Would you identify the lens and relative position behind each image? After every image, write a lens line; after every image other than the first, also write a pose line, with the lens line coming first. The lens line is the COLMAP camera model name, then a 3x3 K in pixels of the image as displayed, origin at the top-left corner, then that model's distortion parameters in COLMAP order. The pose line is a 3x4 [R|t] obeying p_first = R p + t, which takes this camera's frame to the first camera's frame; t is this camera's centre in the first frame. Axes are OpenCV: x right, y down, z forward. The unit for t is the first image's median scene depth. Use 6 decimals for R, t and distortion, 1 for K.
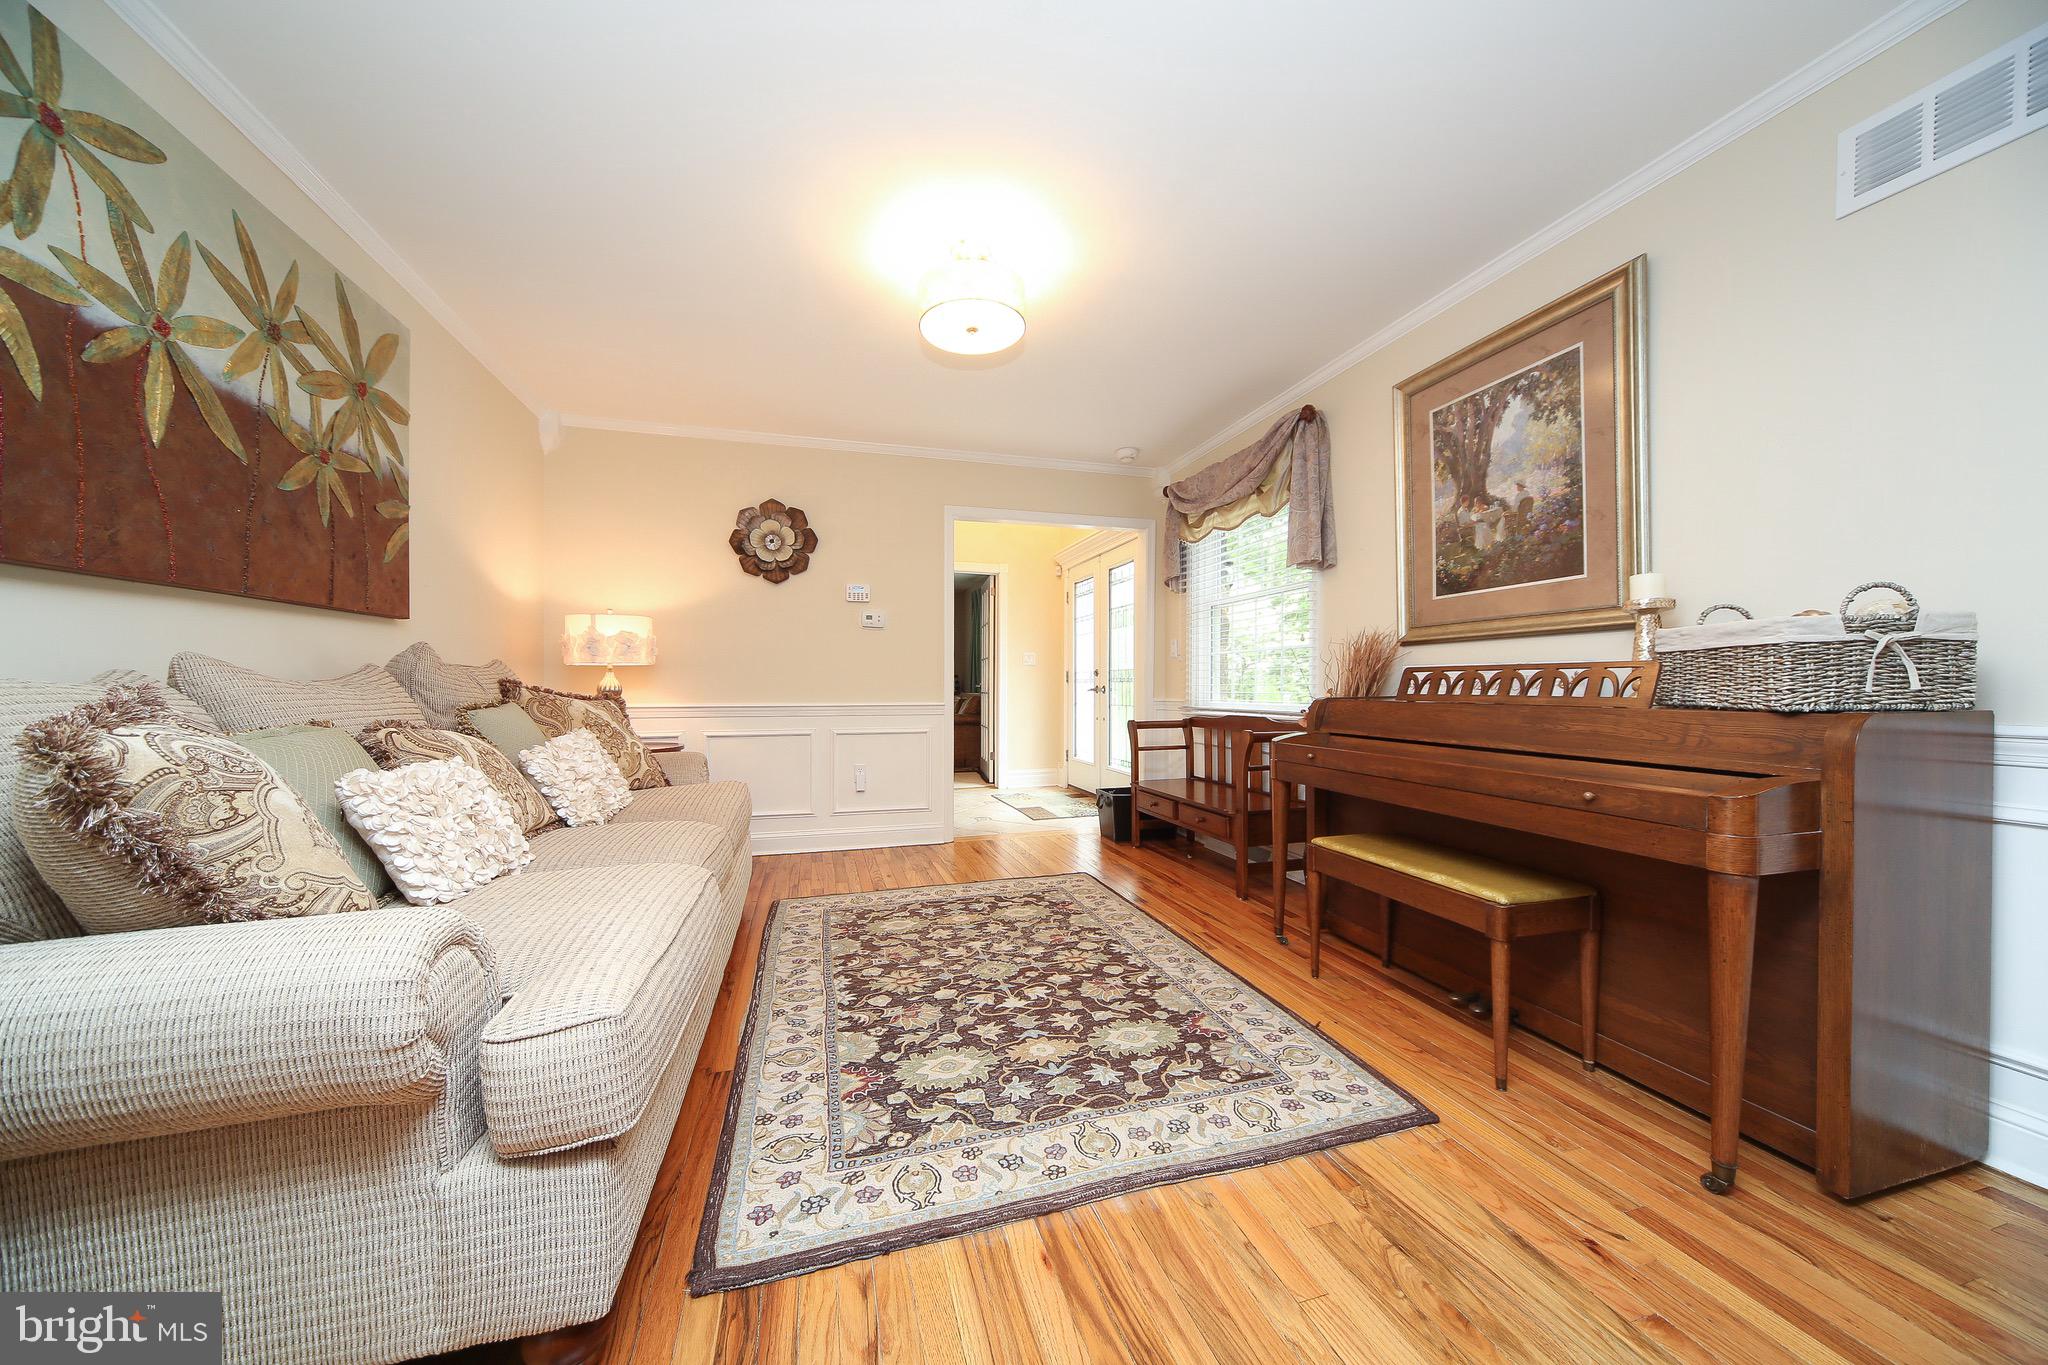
lens RADIAL K [[703.4, 0, 1028.1], [0, 703.4, 681.2], [0, 0, 1]] dist [-0.005551, 0.001339]
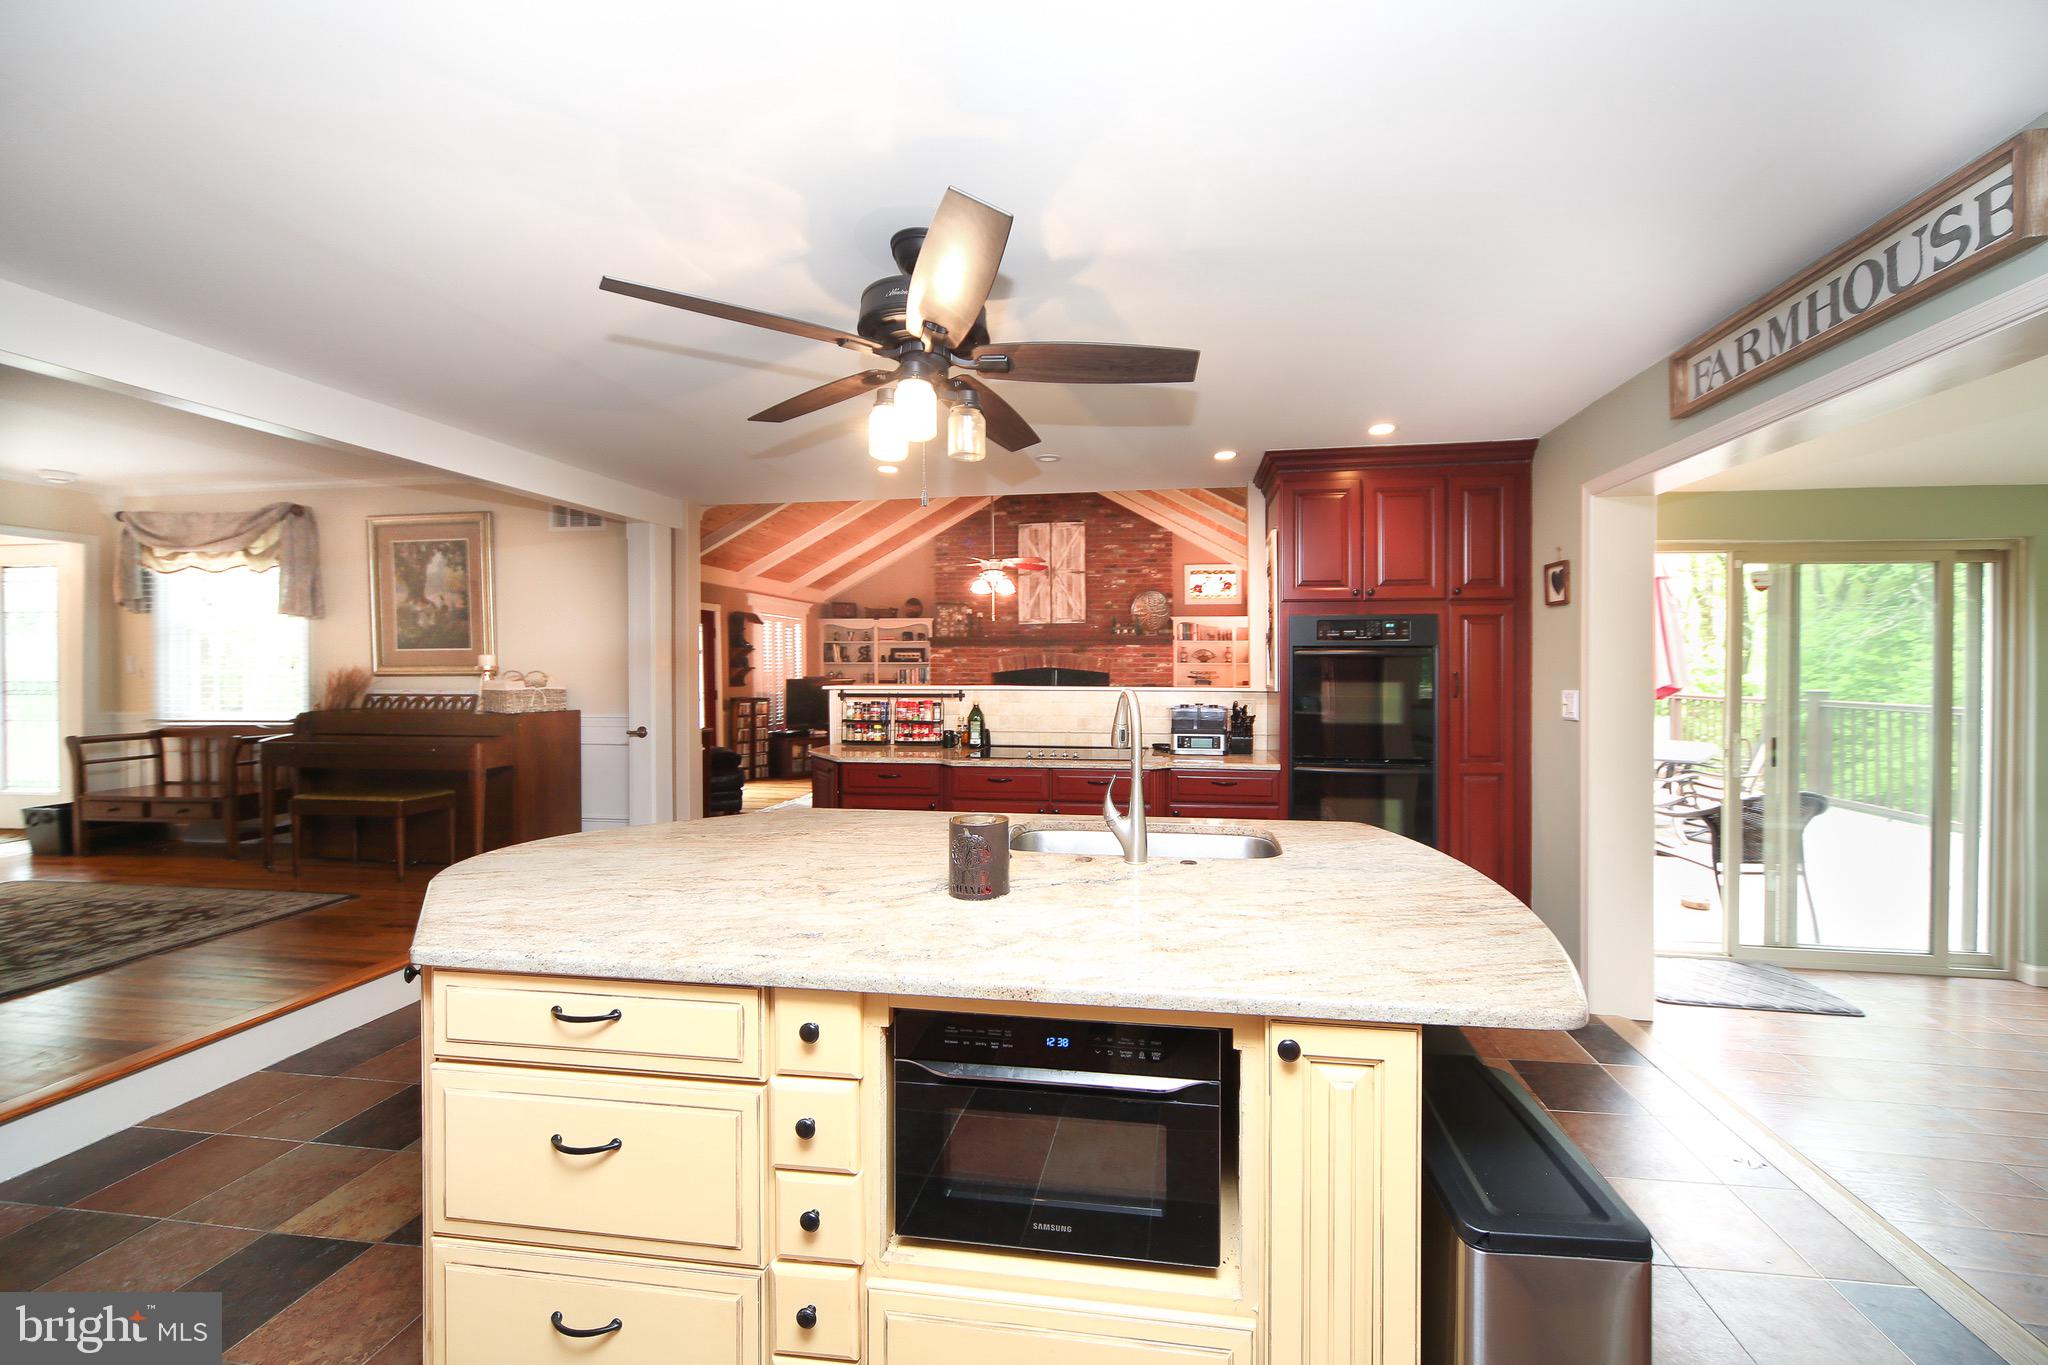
lens RADIAL K [[703.4, 0, 1081.0], [0, 703.4, 674.7], [0, 0, 1]] dist [-0.005551, 0.001339]
pose [[0.382008, -0.012030, 0.924081, -0.286224], [-0.002364, 0.999899, 0.013994, -0.065973], [-0.924156, -0.007531, 0.381941, -0.942605]]
